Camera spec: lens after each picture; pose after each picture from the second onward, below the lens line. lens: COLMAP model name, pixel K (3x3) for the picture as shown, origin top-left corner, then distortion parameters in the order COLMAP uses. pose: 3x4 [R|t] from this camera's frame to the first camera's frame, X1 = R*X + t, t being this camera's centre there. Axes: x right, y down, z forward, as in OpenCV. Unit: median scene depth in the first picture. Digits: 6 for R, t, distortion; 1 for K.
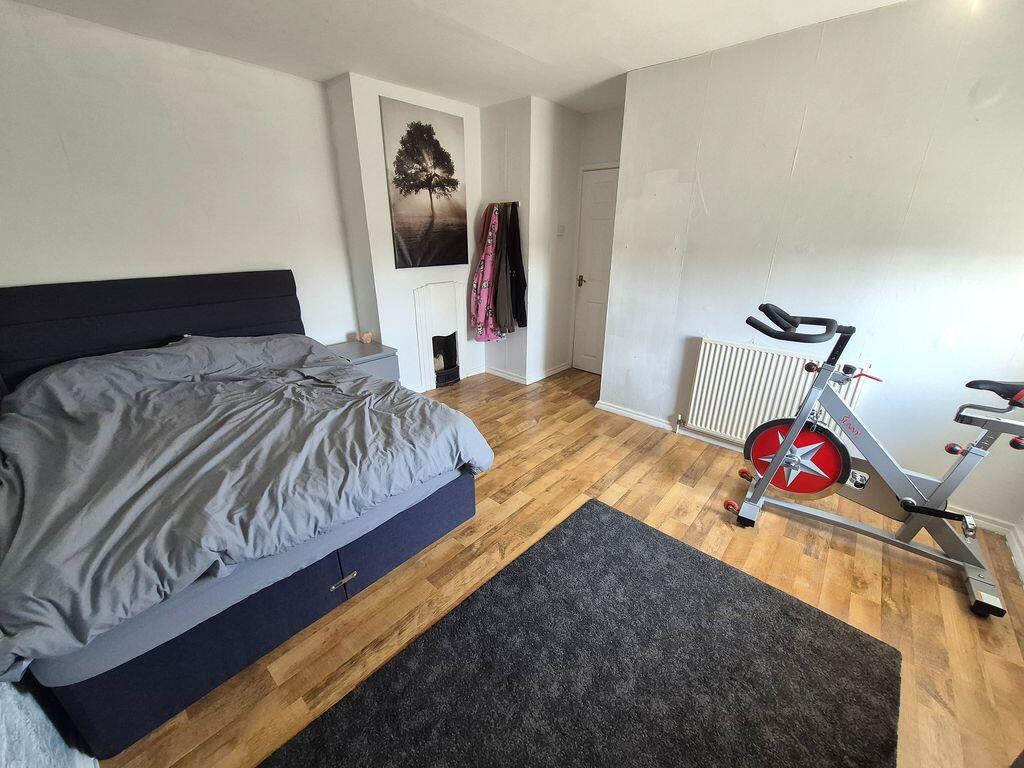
lens RADIAL K [[397.5, 0, 518.2], [0, 397.5, 382.6], [0, 0, 1]] dist [0.001167, -0.000109]
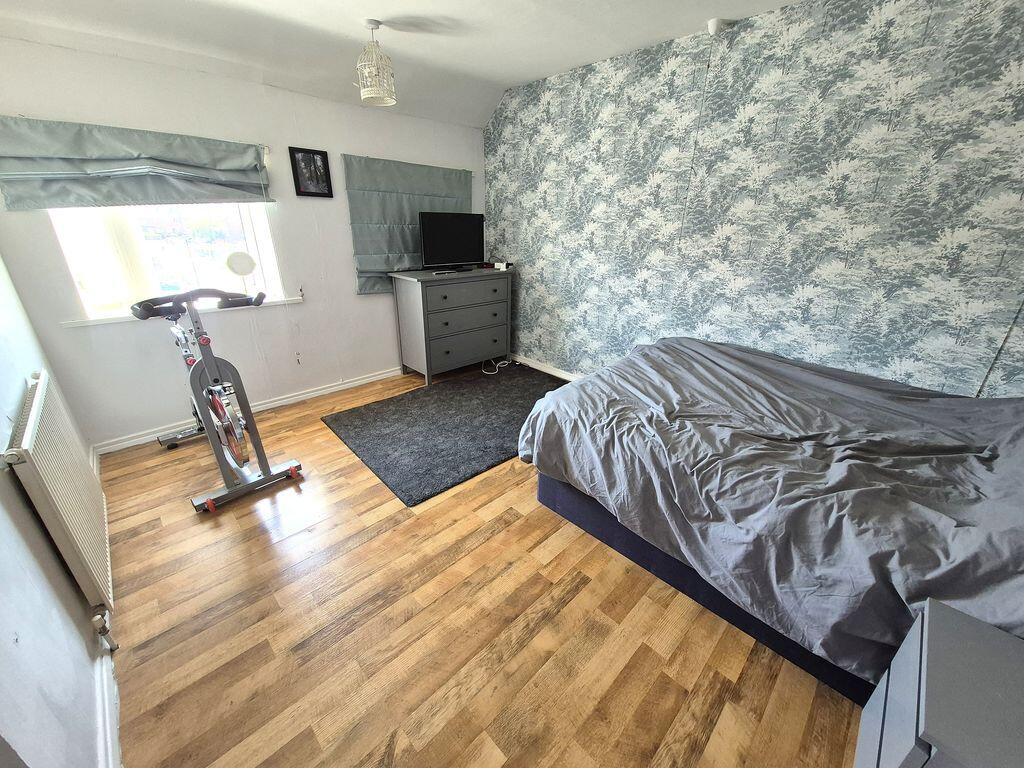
lens RADIAL K [[397.5, 0, 518.2], [0, 397.5, 382.6], [0, 0, 1]] dist [0.001167, -0.000109]
pose [[-0.997010, -0.052512, 0.056689, -0.105250], [0.000987, 0.724899, 0.688855, -0.591439], [-0.077267, 0.686851, -0.722680, 1.575652]]
